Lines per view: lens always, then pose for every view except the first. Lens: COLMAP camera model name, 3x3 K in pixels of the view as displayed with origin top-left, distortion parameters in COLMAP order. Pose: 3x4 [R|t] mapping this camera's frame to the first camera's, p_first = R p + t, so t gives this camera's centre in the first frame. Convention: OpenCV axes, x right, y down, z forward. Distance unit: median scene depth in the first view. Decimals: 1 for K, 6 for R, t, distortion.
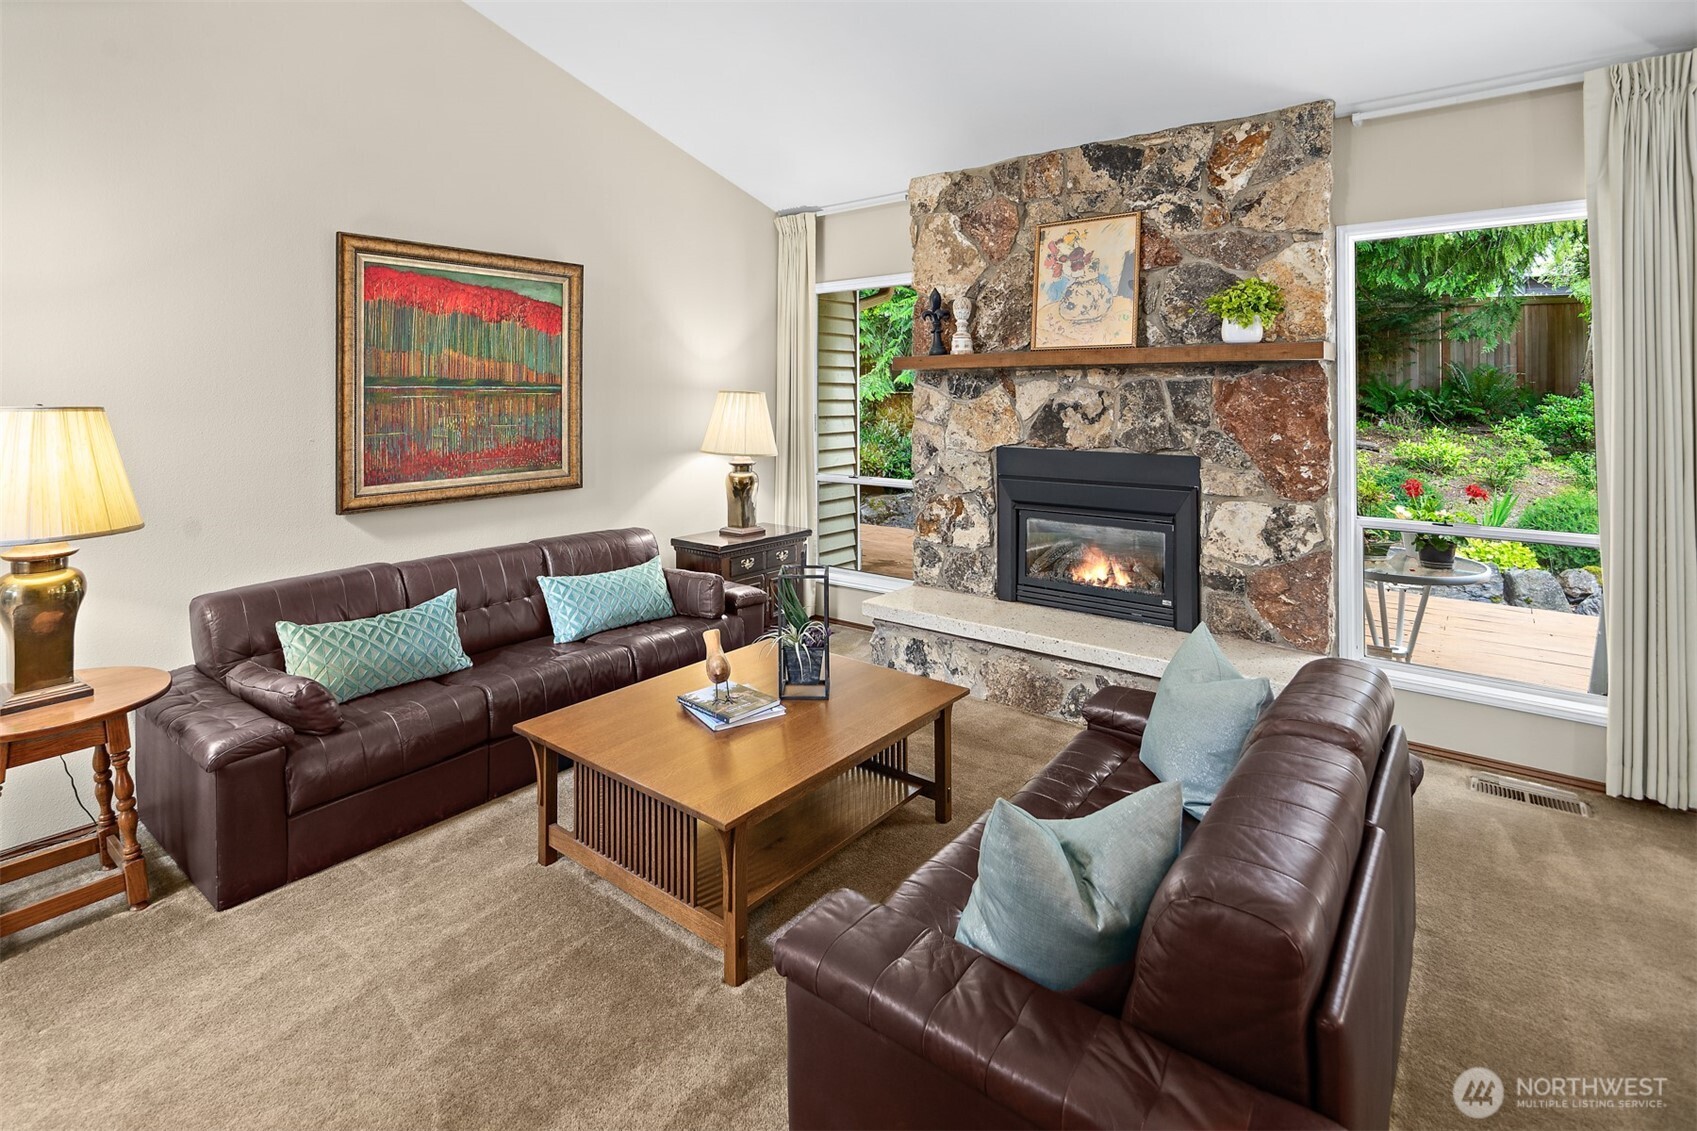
lens RADIAL K [[827.2, 0, 841.9], [0, 827.2, 389.4], [0, 0, 1]] dist [0.017651, 0.000535]
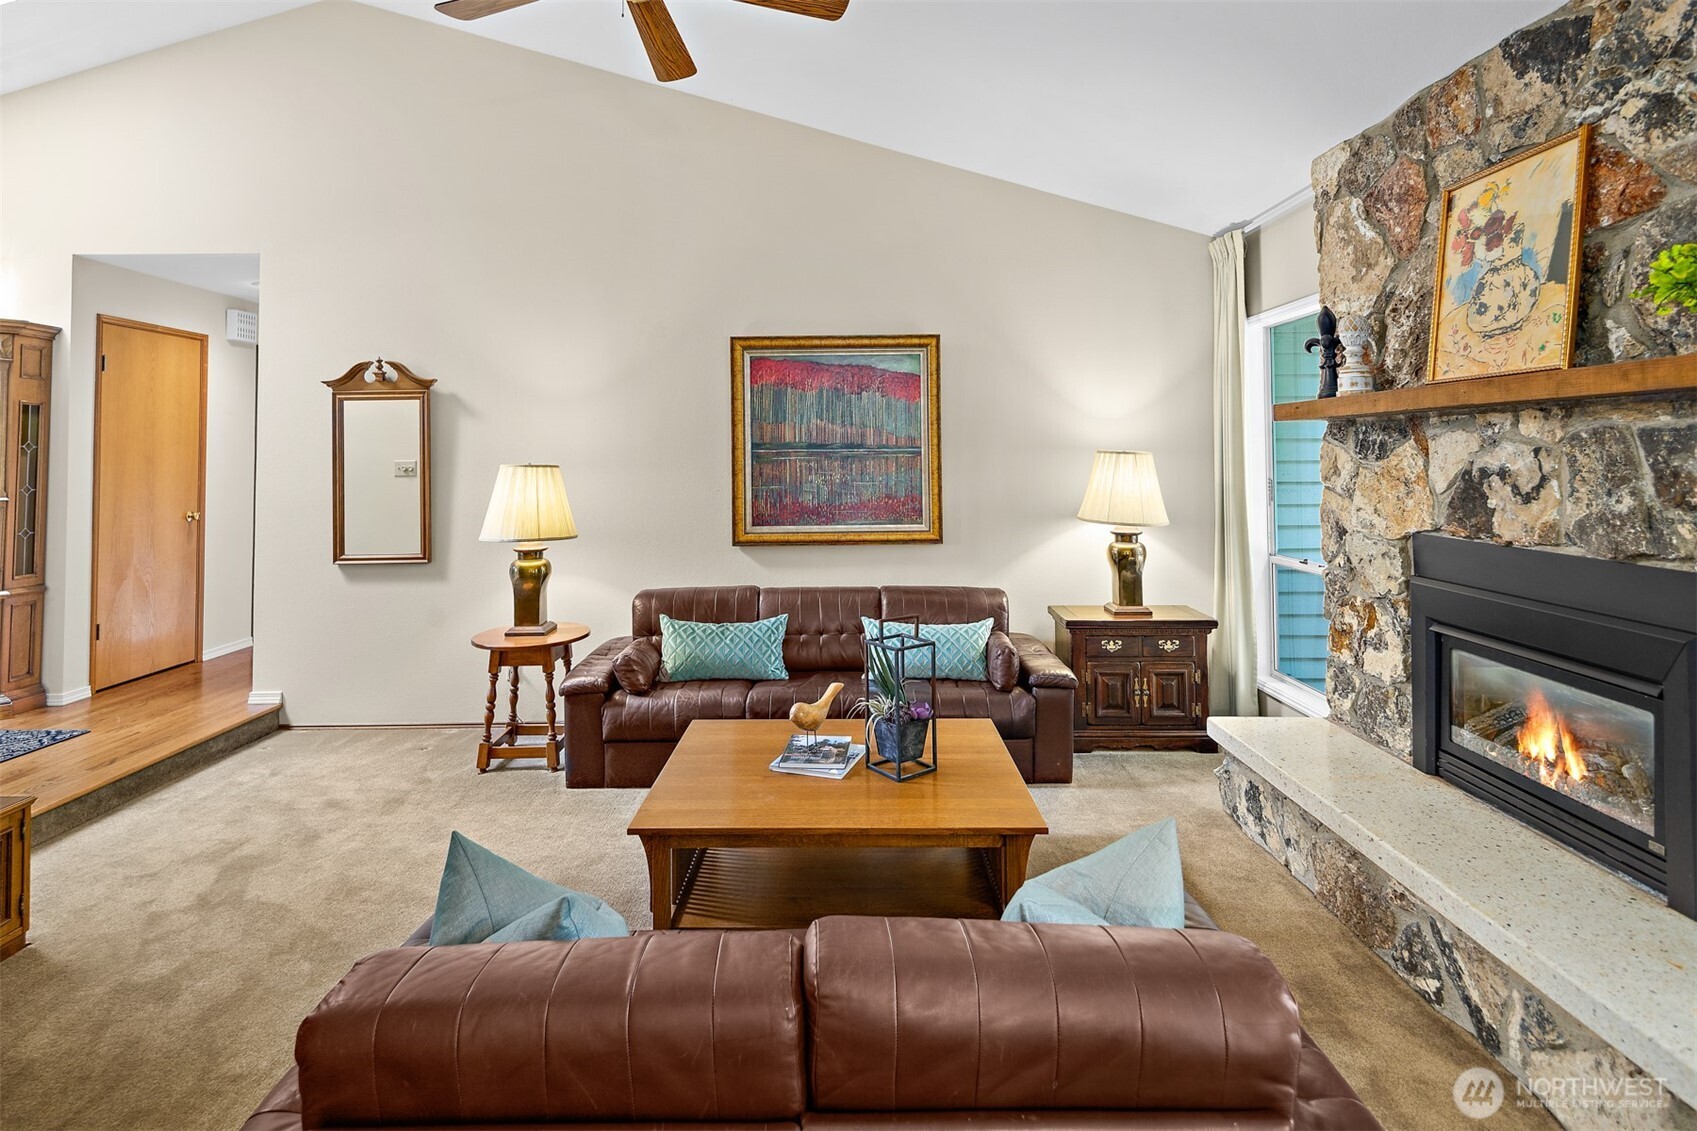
lens RADIAL K [[837.4, 0, 845.2], [0, 837.4, 432.6], [0, 0, 1]] dist [0.003649, -0.000684]
pose [[0.617145, -0.024457, -0.786469, 0.474387], [0.009686, 0.999677, -0.023486, 0.000670], [0.786790, 0.006877, 0.617183, 0.249501]]
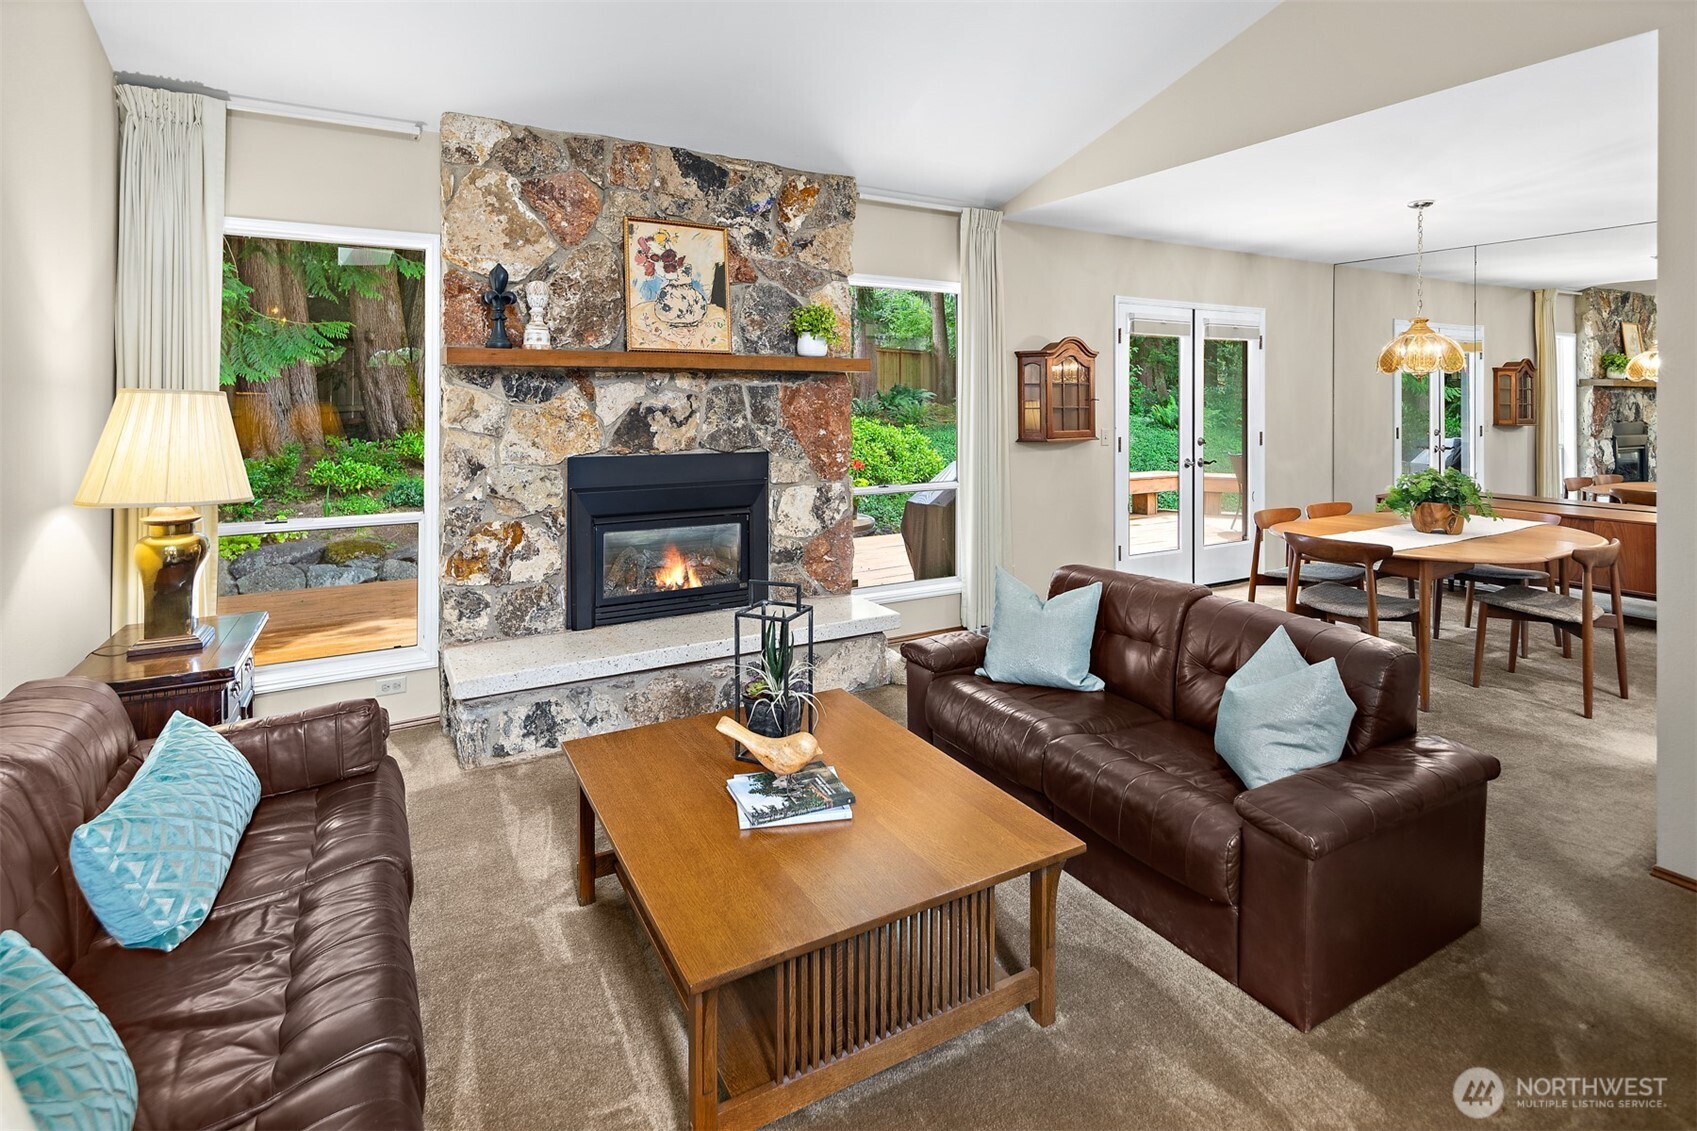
lens RADIAL K [[830.7, 0, 842.1], [0, 830.7, 393.5], [0, 0, 1]] dist [0.005889, 0.000446]
pose [[0.374853, 0.003754, 0.927077, -0.562894], [-0.010745, 0.999942, 0.000296, -0.001594], [-0.927022, -0.010072, 0.374871, 0.439191]]
